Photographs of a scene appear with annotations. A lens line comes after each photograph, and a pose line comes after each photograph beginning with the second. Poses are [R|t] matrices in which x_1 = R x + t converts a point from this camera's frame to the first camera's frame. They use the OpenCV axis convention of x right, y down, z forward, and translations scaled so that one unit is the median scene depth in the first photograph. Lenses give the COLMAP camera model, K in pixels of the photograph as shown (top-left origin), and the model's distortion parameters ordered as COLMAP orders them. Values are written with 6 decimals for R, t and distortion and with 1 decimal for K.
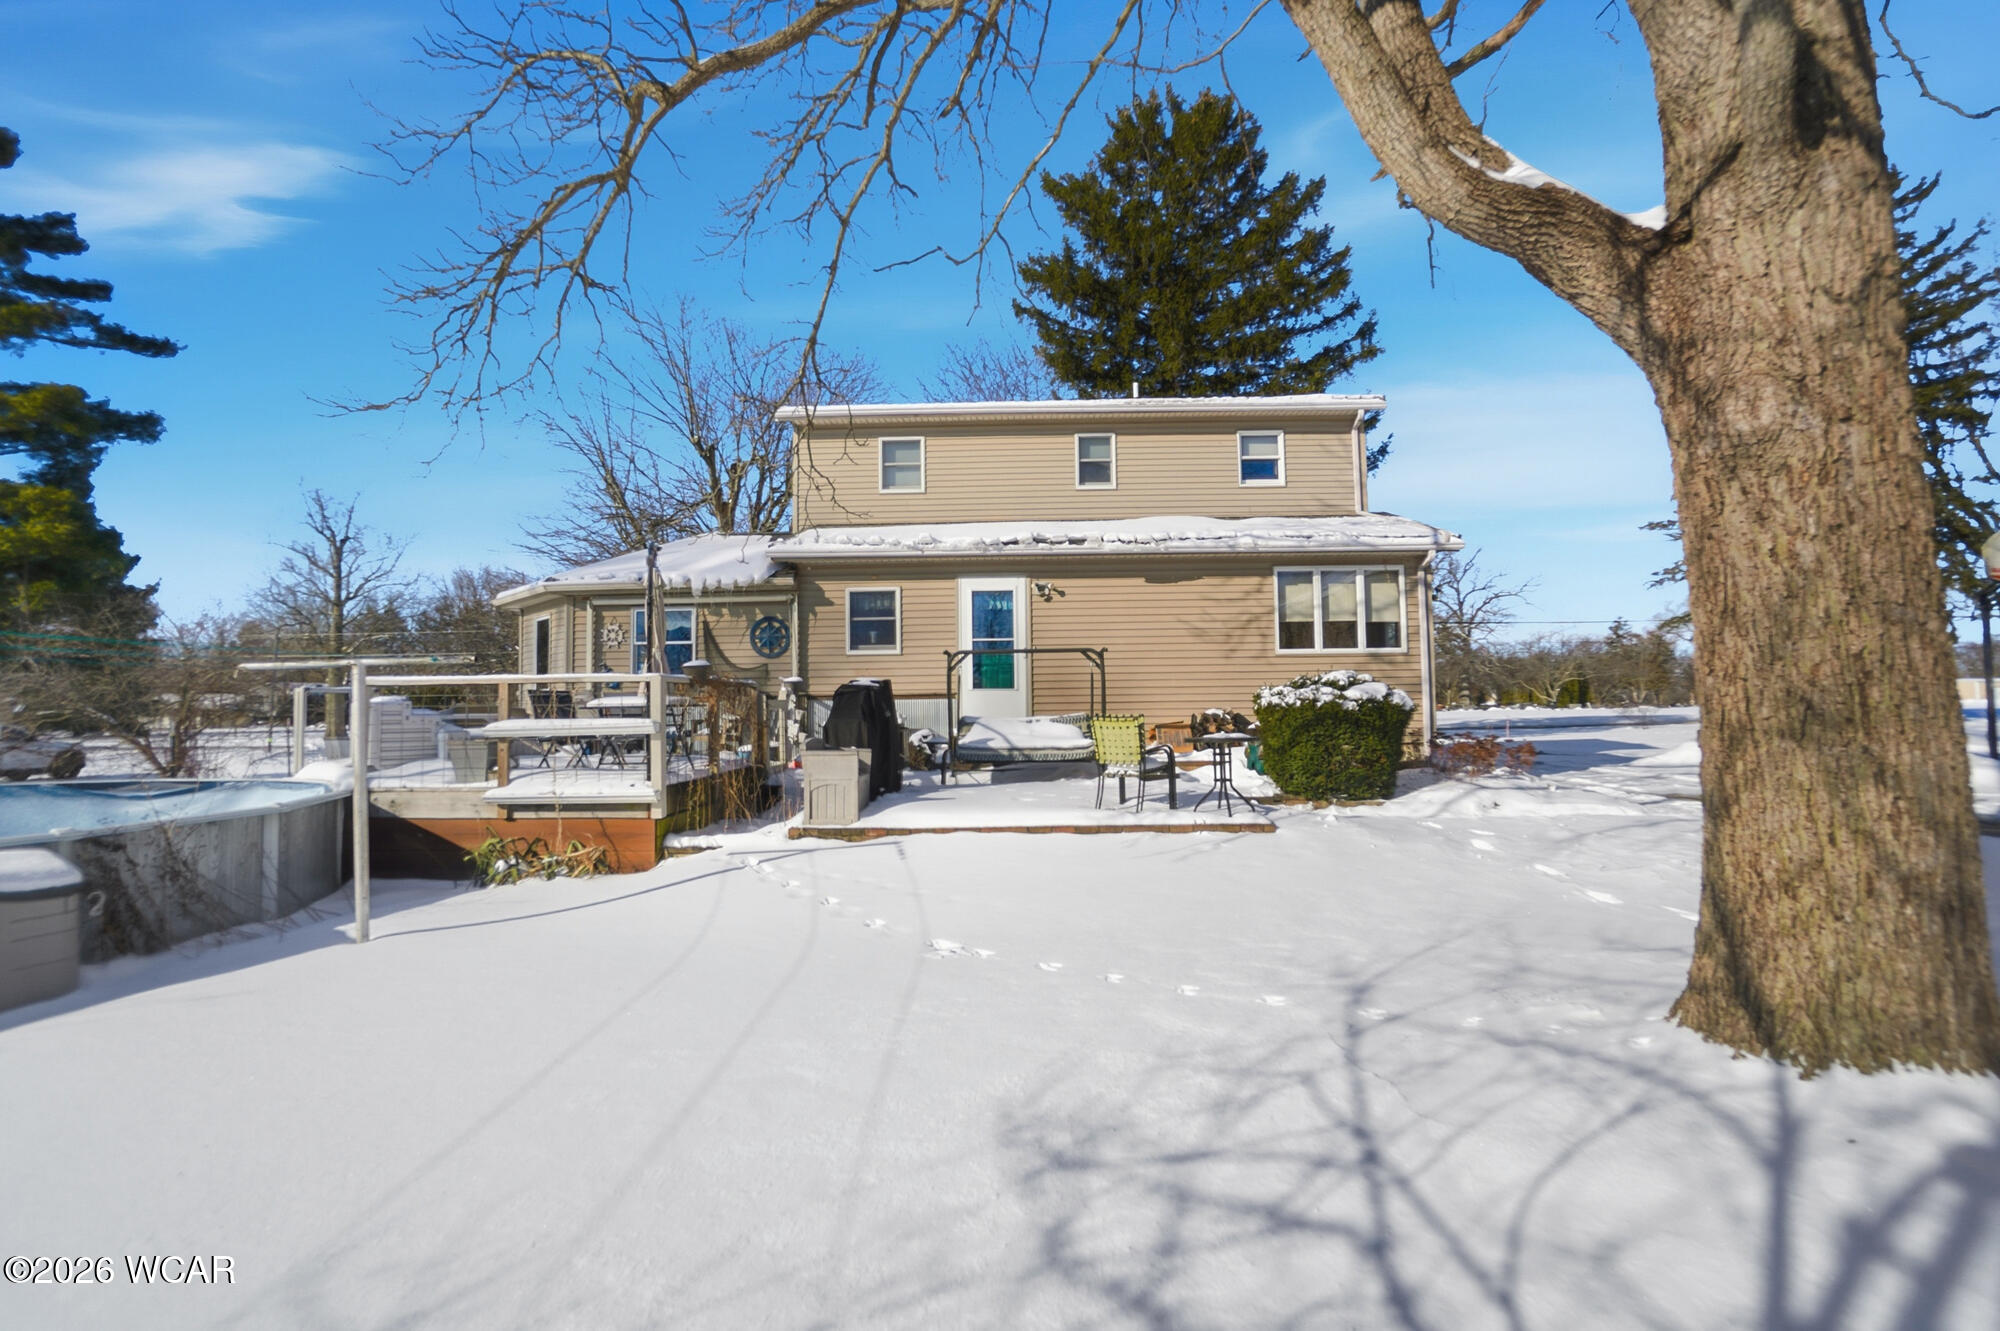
lens RADIAL K [[907.3, 0, 997.3], [0, 907.3, 700.8], [0, 0, 1]] dist [-0.012125, 0.000000]
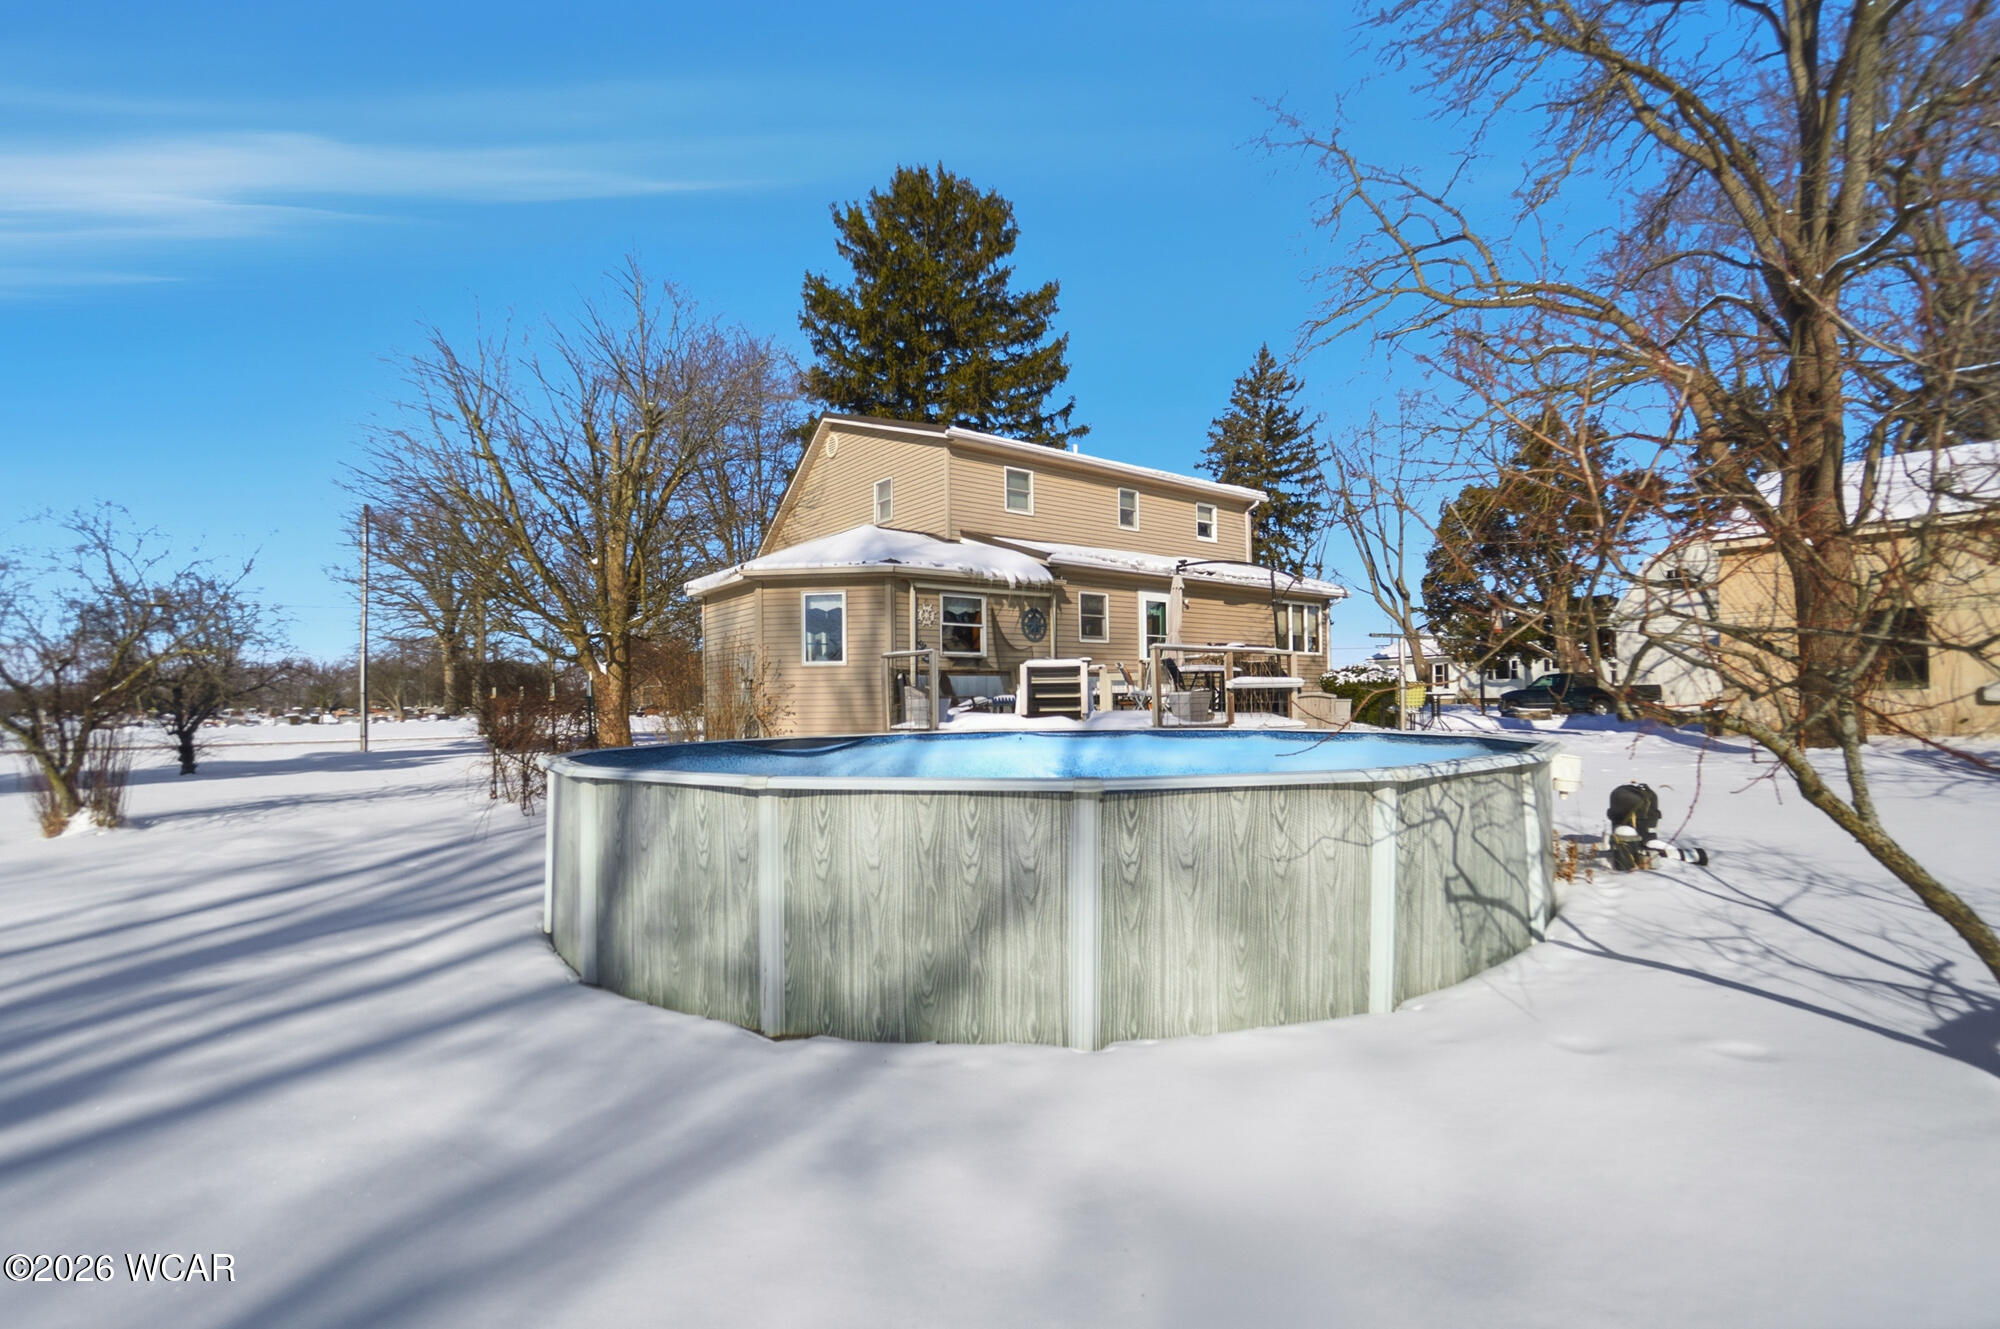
lens RADIAL K [[934.9, 0, 968.8], [0, 934.9, 702.3], [0, 0, 1]] dist [0.000027, 0.000172]
pose [[0.790769, 0.010596, 0.612023, -1.103770], [-0.005859, 0.999935, -0.009741, 0.047841], [-0.612086, 0.004117, 0.790780, 0.042962]]
